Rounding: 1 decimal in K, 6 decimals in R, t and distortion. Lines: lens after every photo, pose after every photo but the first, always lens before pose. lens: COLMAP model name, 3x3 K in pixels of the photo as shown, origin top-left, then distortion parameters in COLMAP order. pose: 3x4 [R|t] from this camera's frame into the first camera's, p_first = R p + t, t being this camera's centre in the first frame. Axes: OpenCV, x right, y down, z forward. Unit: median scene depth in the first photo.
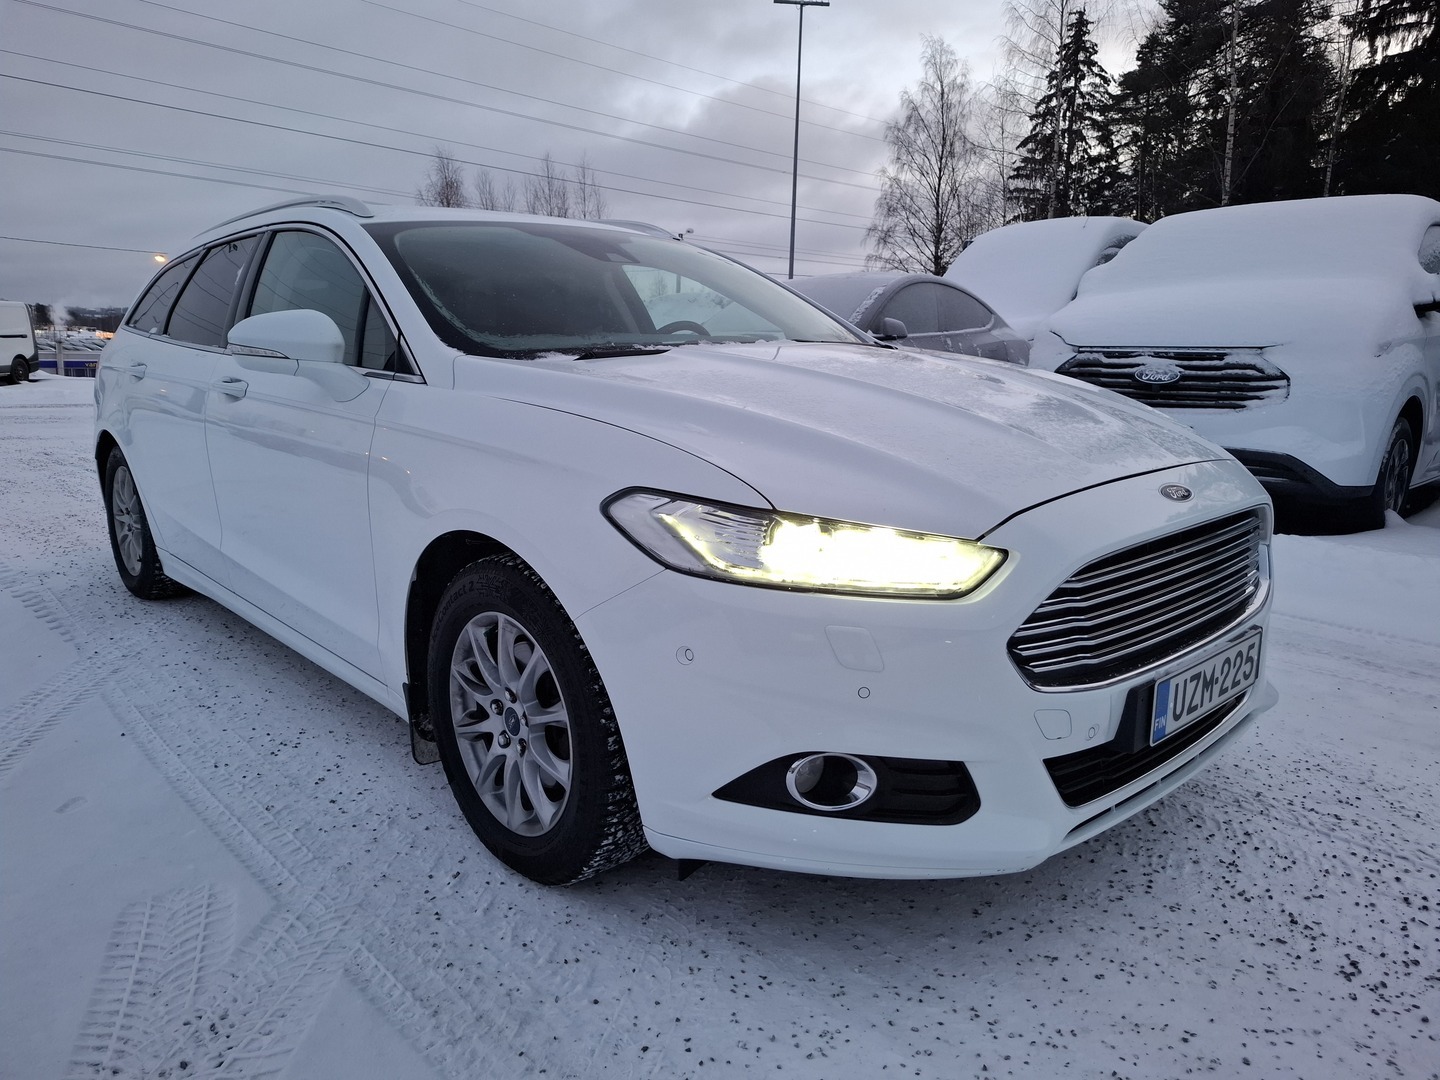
lens RADIAL K [[1080.3, 0, 720.0], [0, 1080.3, 540.0], [0, 0, 1]] dist [0.026288, -0.007175]
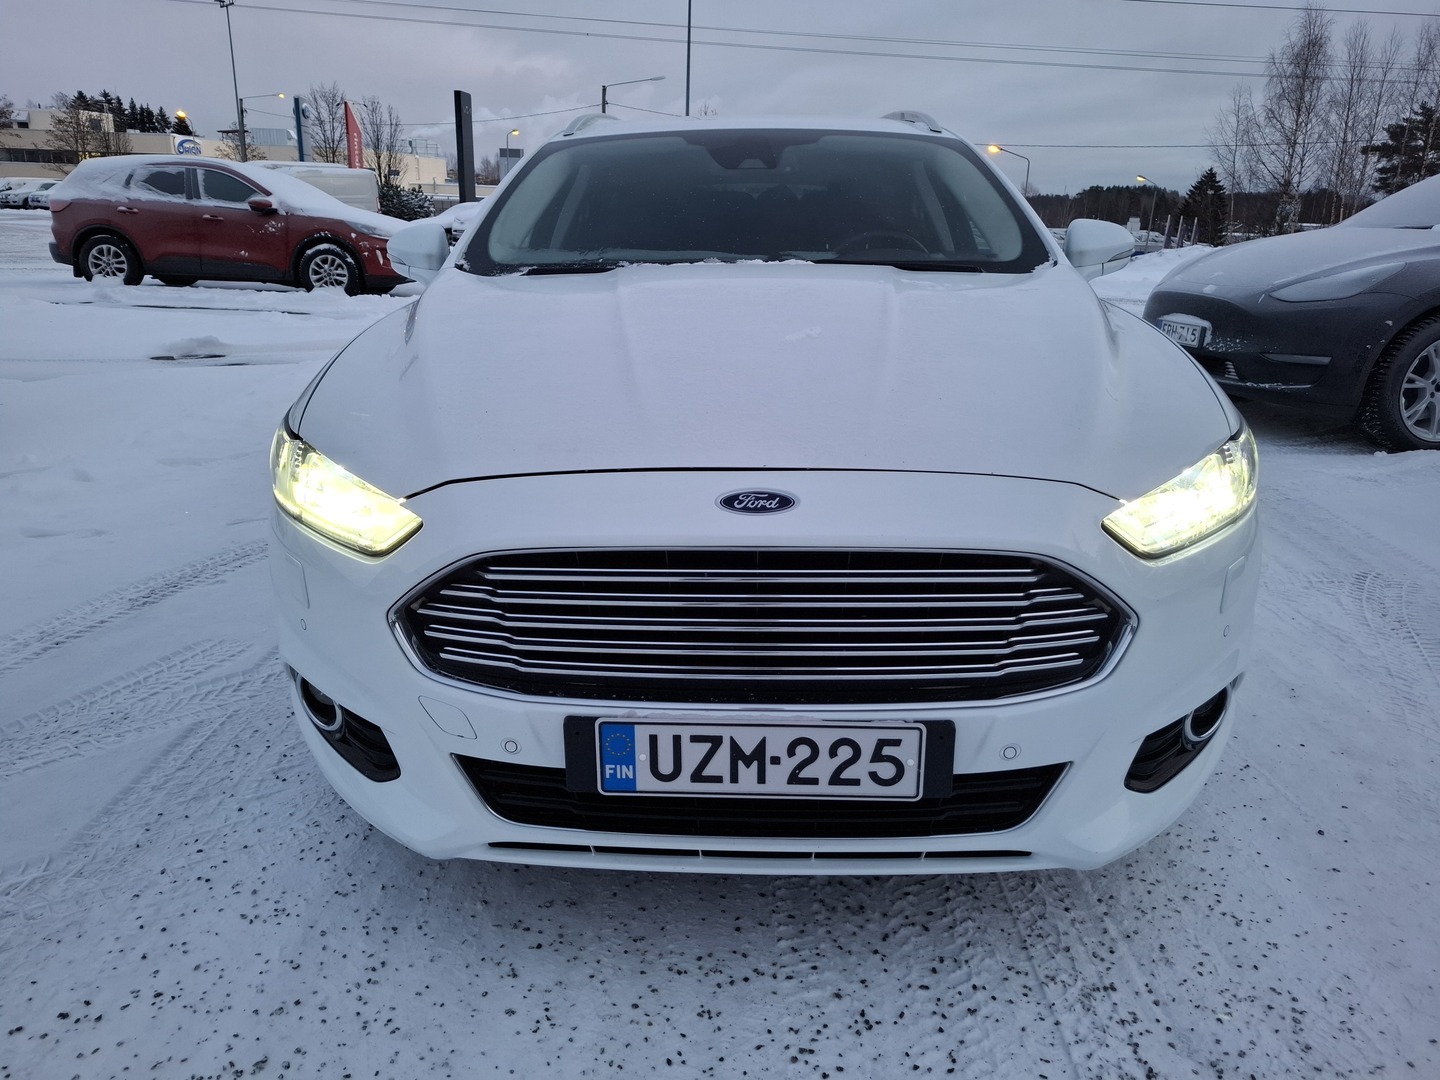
lens RADIAL K [[1080.3, 0, 720.0], [0, 1080.3, 540.0], [0, 0, 1]] dist [0.026288, -0.007175]
pose [[0.675122, 0.211602, -0.706707, 0.968390], [-0.138792, 0.977305, 0.160035, -0.135299], [0.724532, -0.009958, 0.689169, 0.495128]]
